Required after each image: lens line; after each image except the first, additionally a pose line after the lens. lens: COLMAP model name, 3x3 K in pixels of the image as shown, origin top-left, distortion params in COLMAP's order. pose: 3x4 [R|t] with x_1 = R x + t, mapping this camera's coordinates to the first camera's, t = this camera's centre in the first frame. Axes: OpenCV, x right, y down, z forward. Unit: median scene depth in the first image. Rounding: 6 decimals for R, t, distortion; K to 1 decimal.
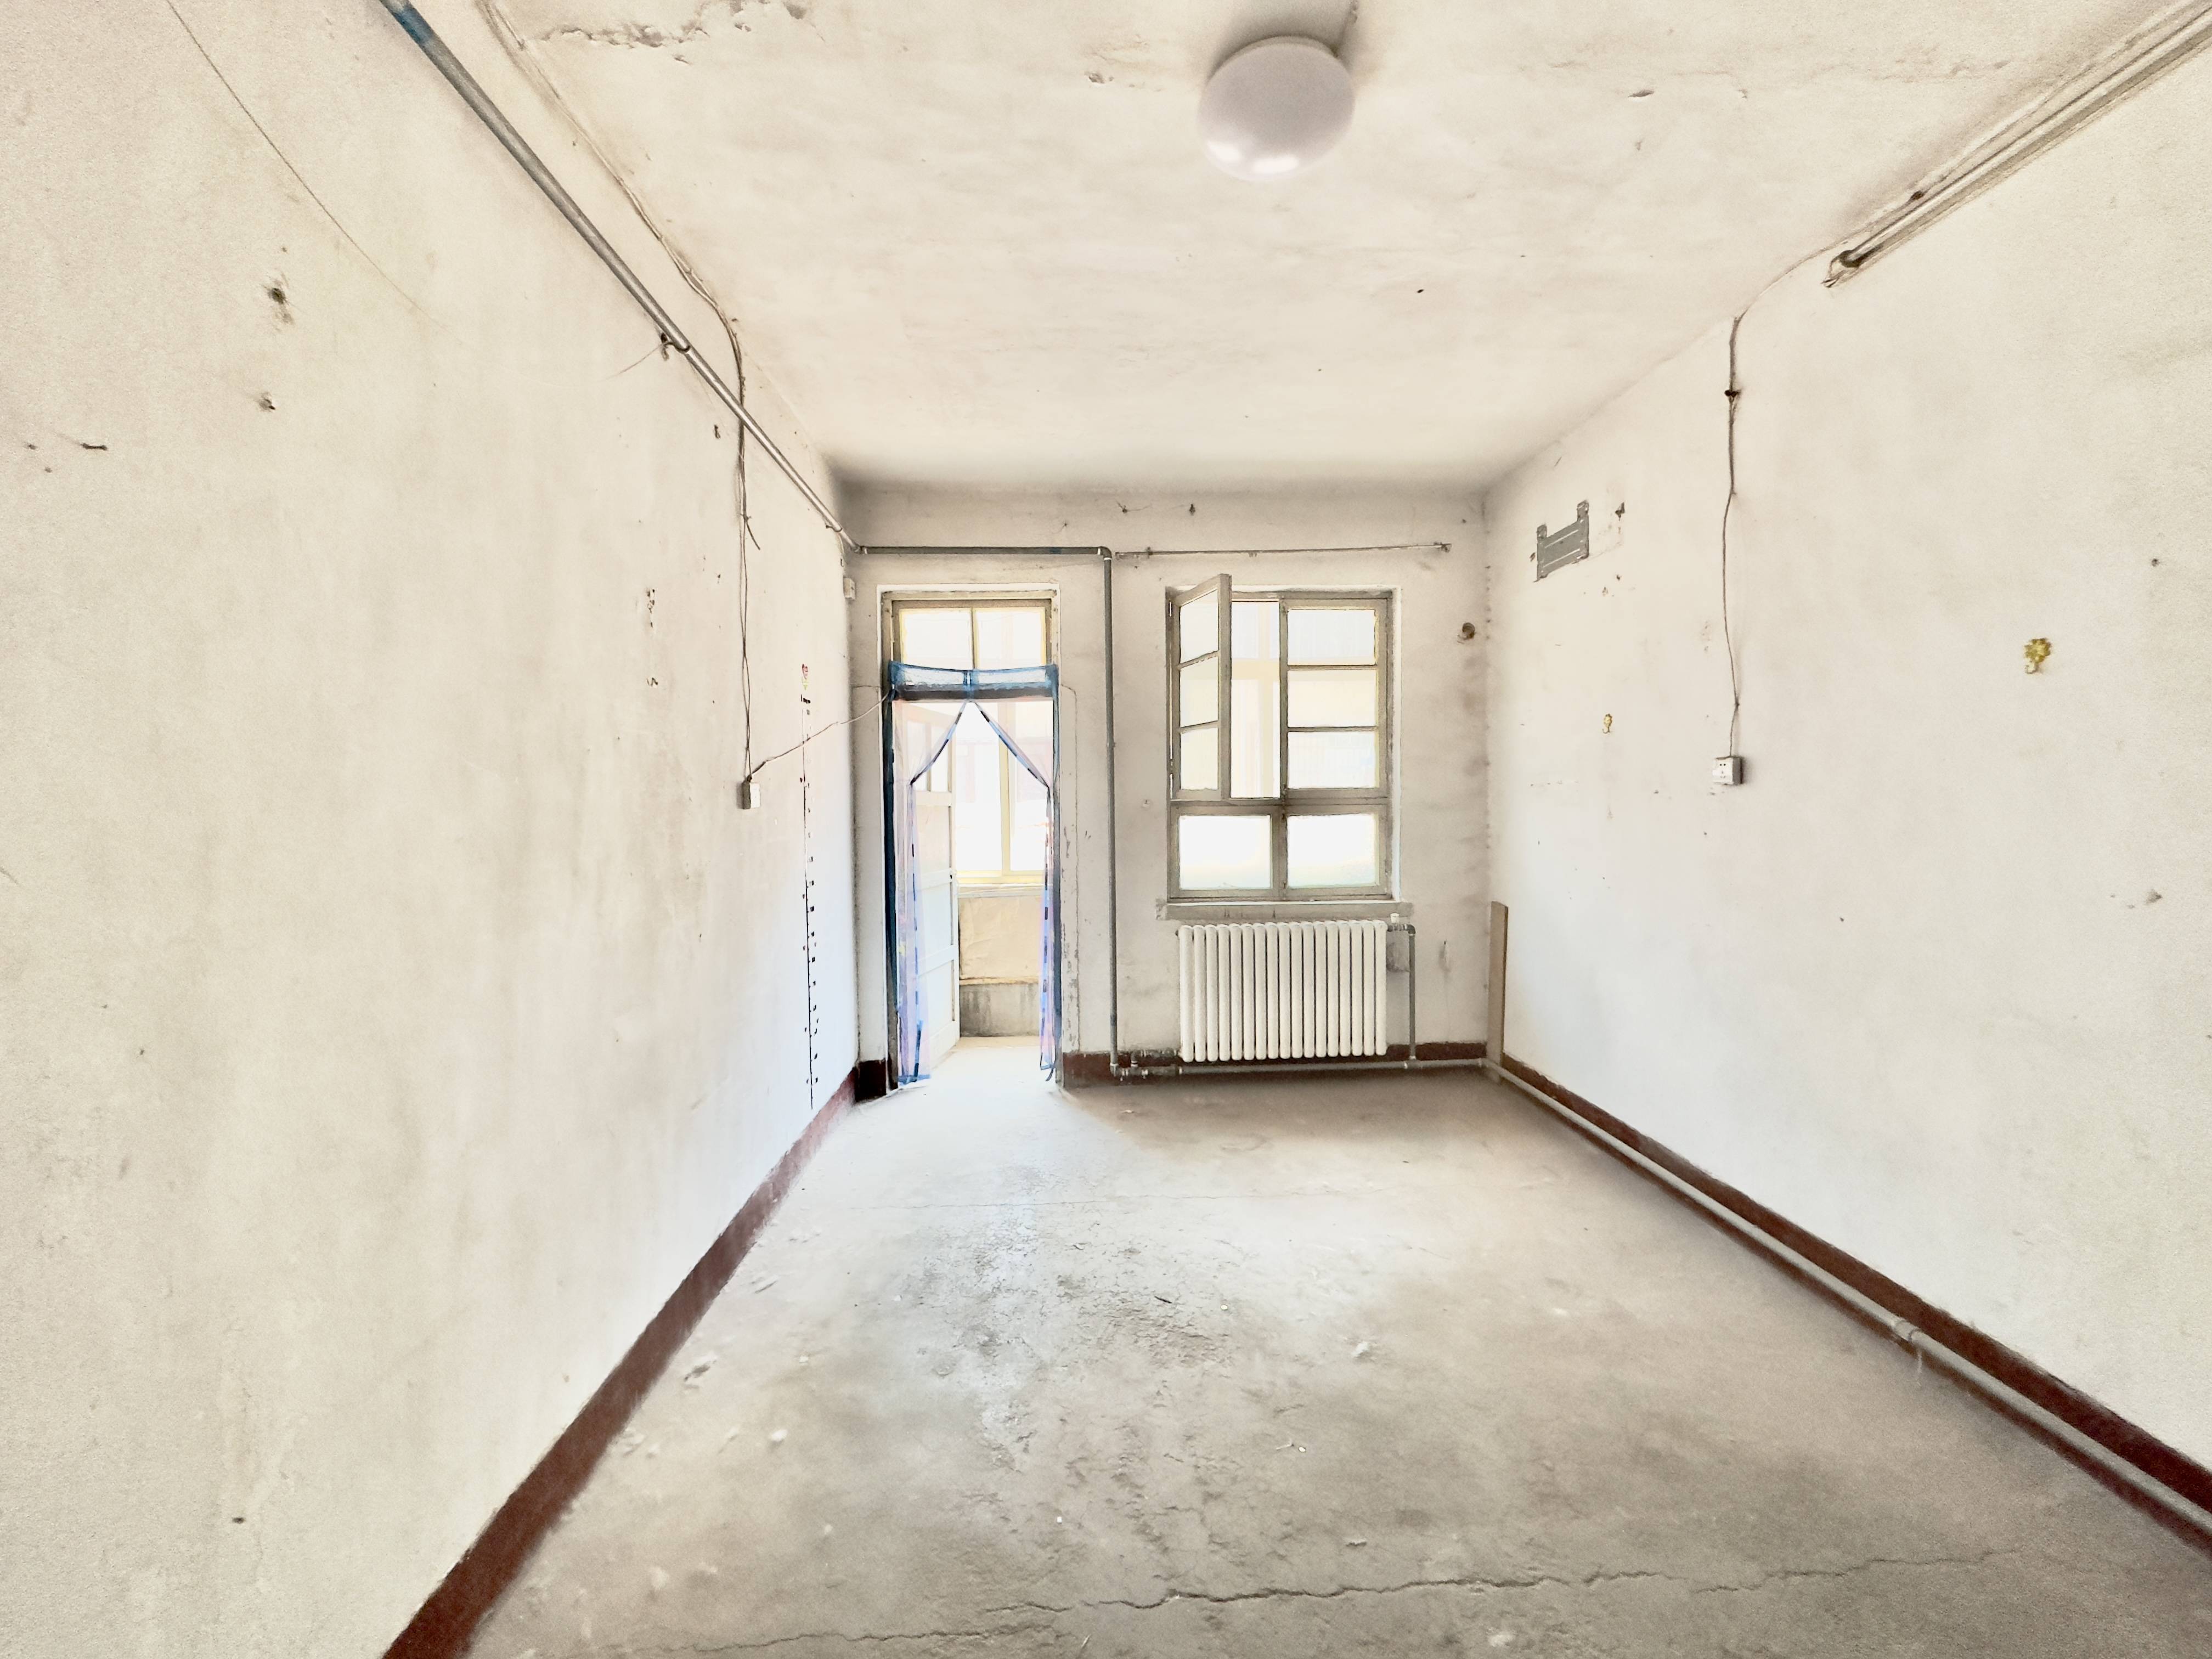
lens RADIAL K [[885.6, 0, 1105.2], [0, 885.6, 828.3], [0, 0, 1]] dist [-0.001141, -0.000142]
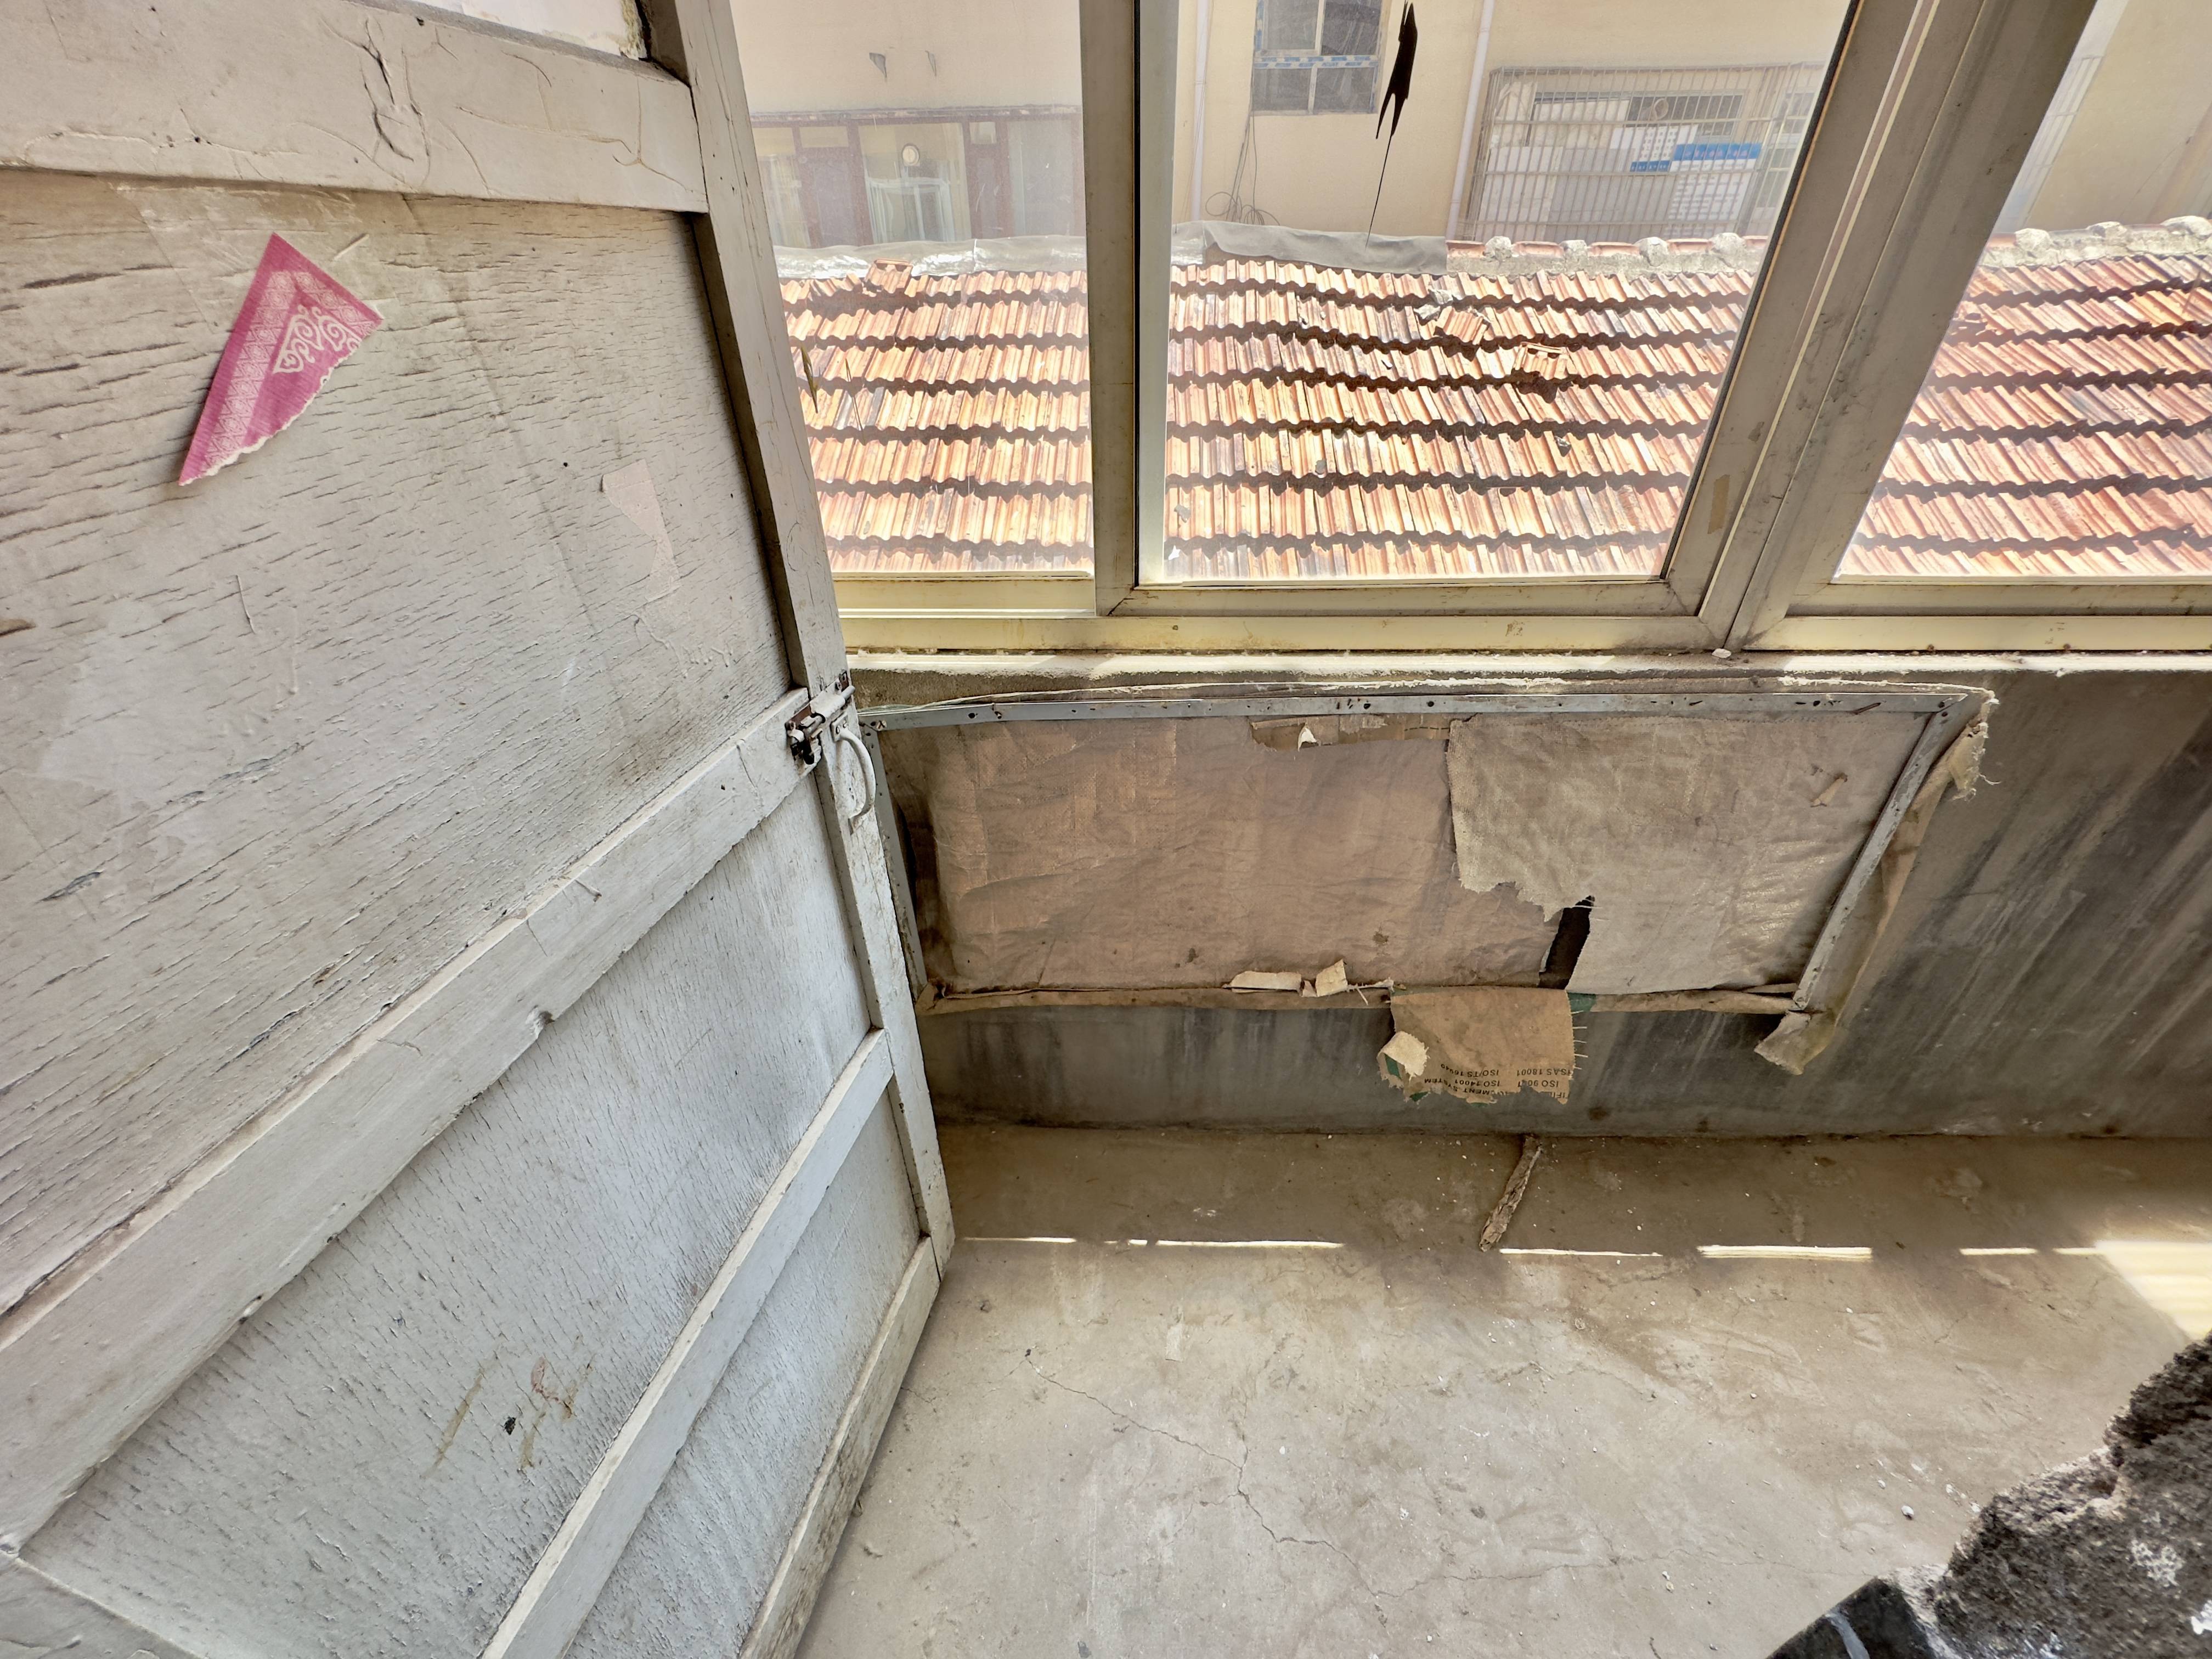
lens RADIAL K [[885.6, 0, 1106.8], [0, 885.6, 830.3], [0, 0, 1]] dist [-0.001141, -0.000142]
pose [[0.998103, 0.035714, -0.050144, -0.102727], [-0.003792, 0.848642, 0.528954, -0.018286], [0.061445, -0.527761, 0.847168, 0.792397]]
